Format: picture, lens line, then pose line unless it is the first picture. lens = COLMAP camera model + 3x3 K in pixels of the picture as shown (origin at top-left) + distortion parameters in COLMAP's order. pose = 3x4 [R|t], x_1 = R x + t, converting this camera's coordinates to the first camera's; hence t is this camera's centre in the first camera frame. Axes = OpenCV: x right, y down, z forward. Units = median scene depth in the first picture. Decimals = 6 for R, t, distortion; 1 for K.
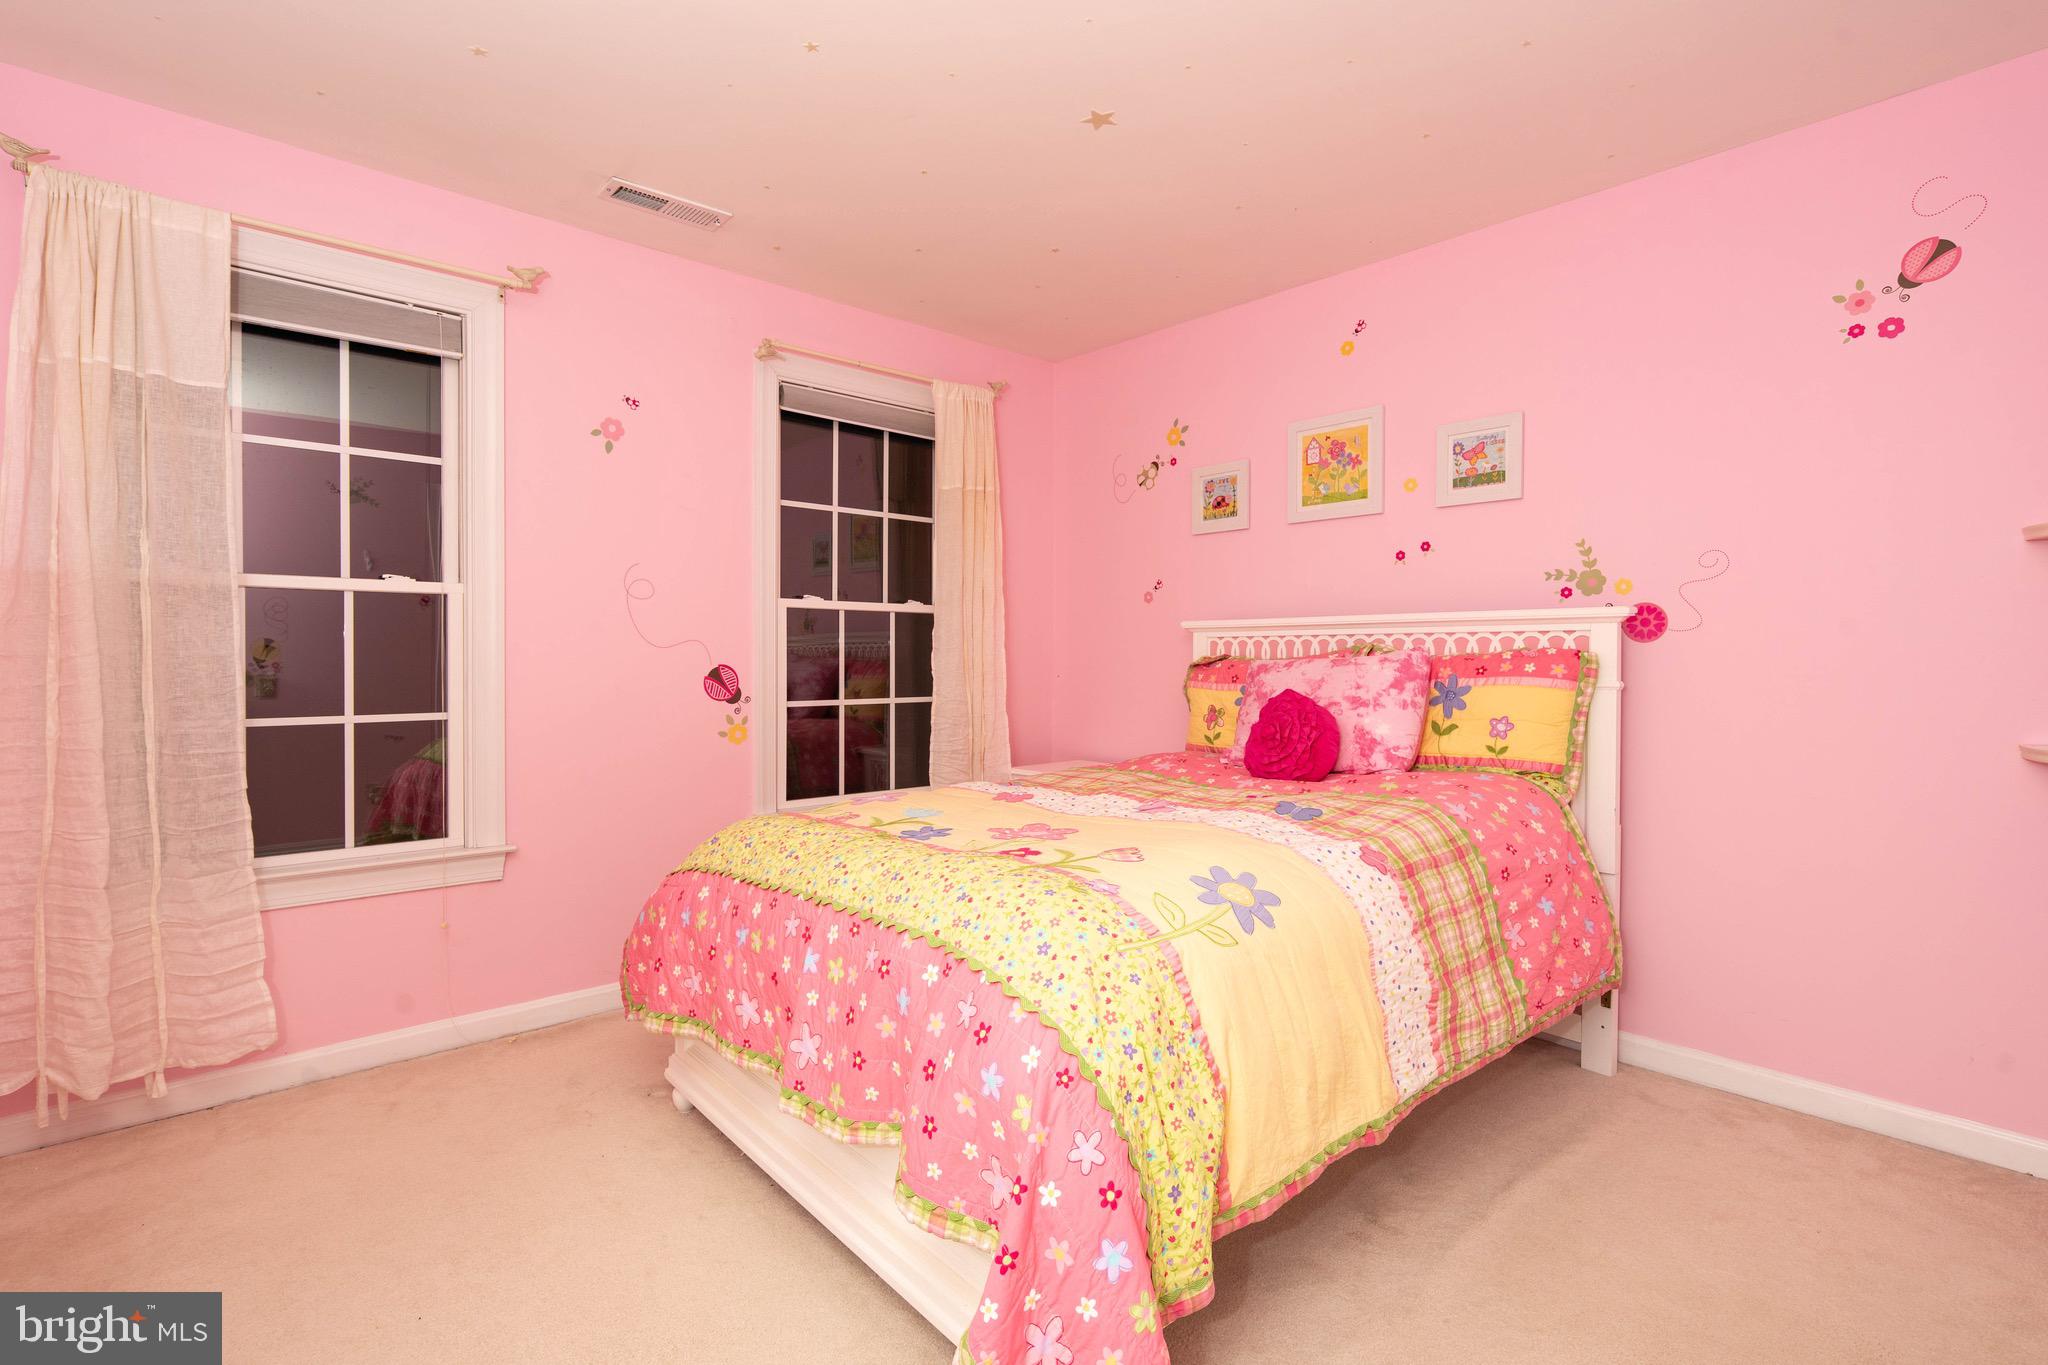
lens RADIAL K [[980.3, 0, 1021.0], [0, 980.3, 670.1], [0, 0, 1]] dist [-0.003798, -0.000504]
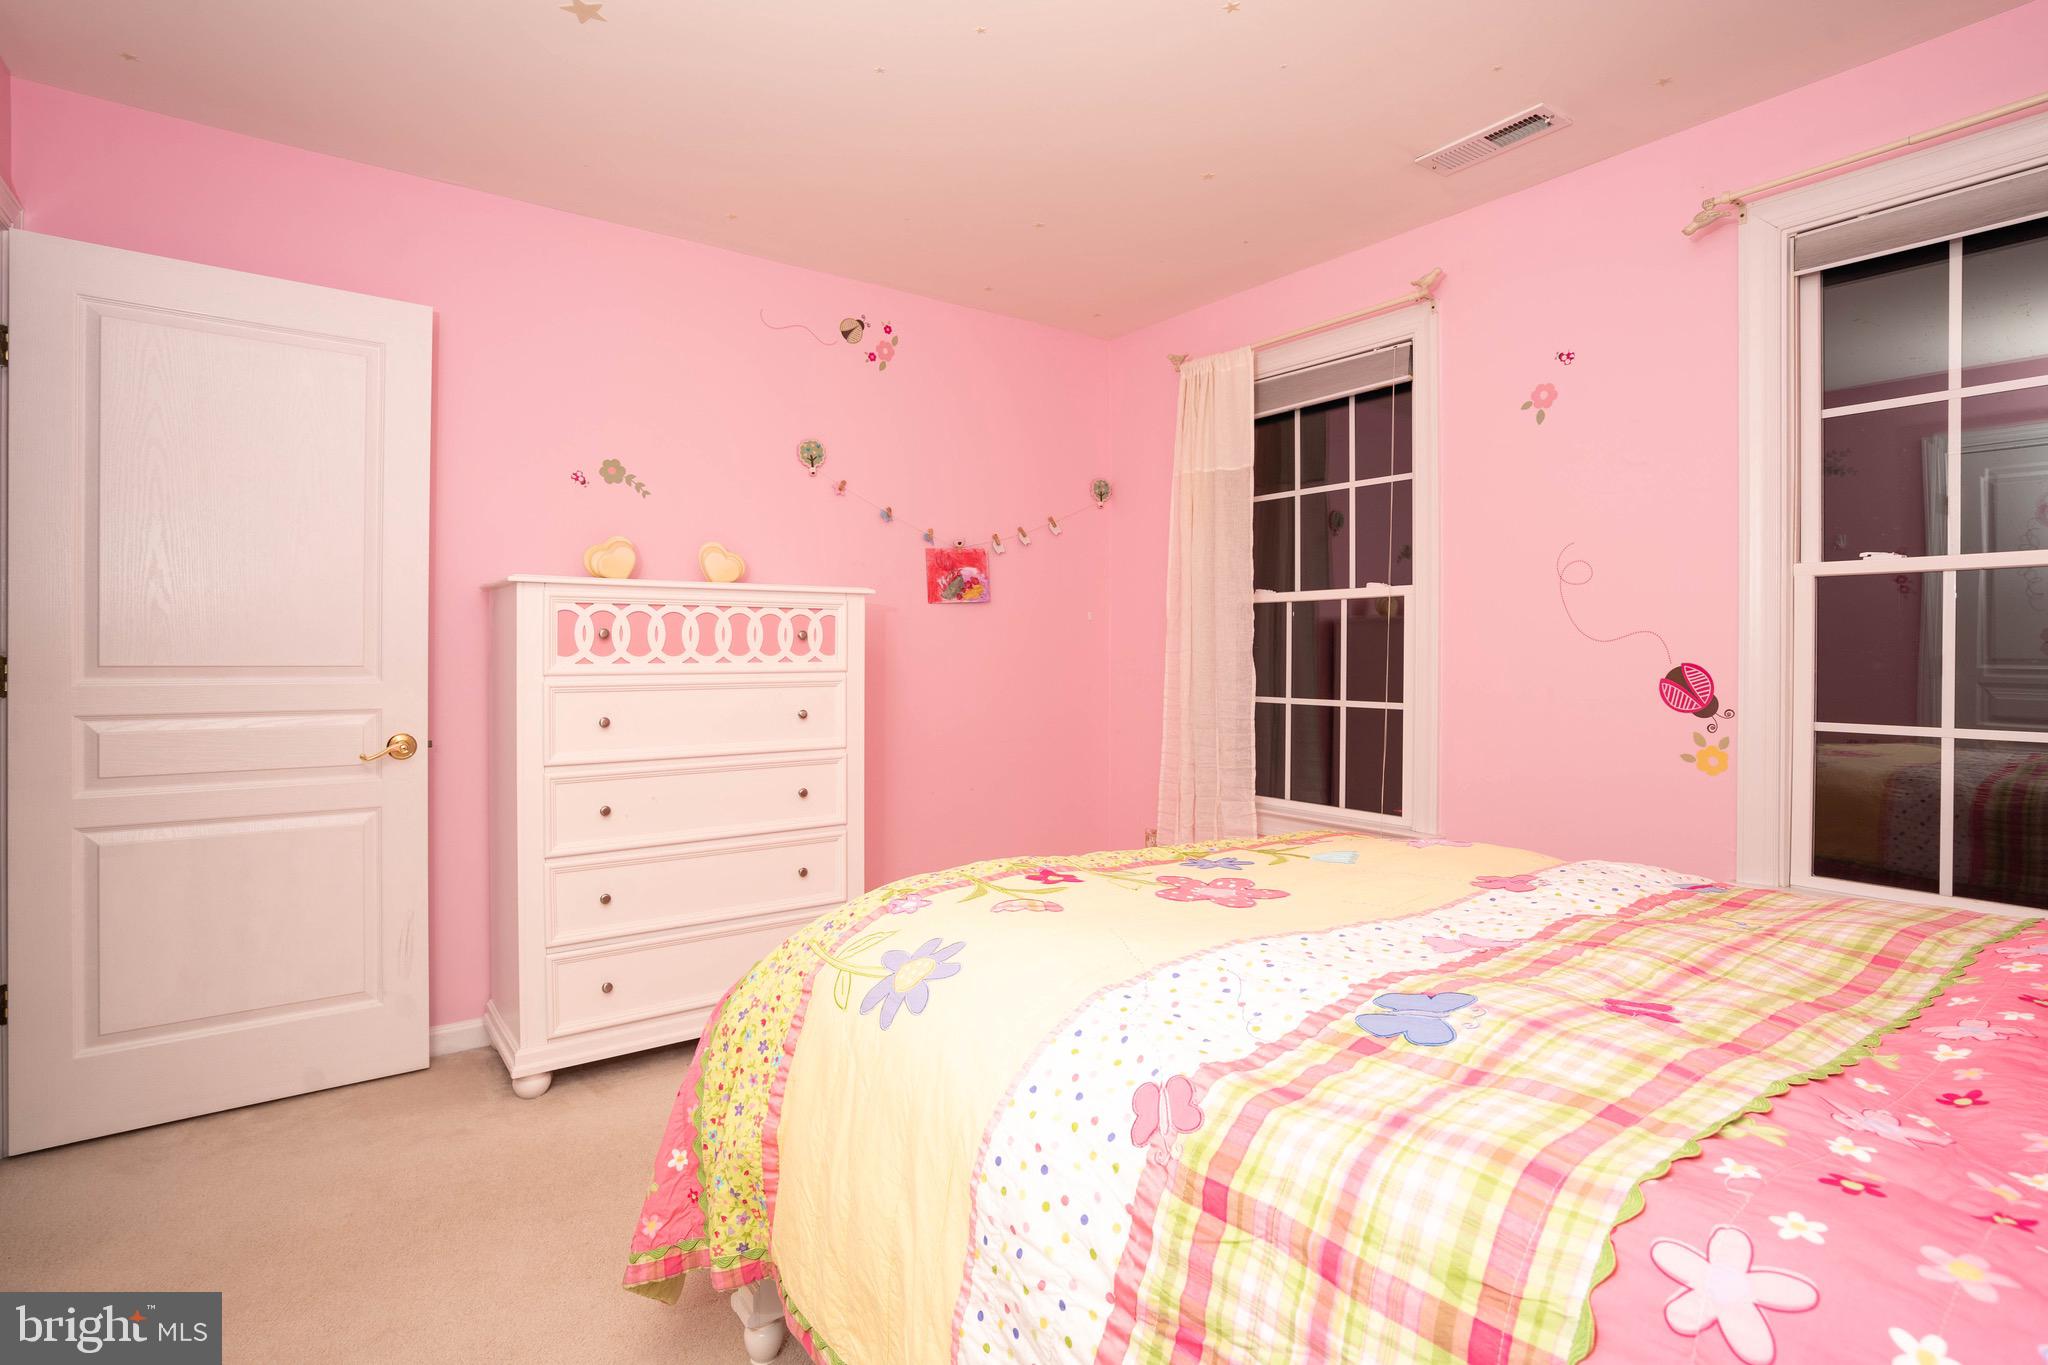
lens RADIAL K [[1000.4, 0, 1022.6], [0, 1000.4, 647.6], [0, 0, 1]] dist [-0.002029, -0.000199]
pose [[-0.098646, -0.001809, -0.995121, 0.527815], [-0.008715, 0.999962, -0.000954, -0.013240], [0.995084, 0.008578, -0.098658, 0.621184]]
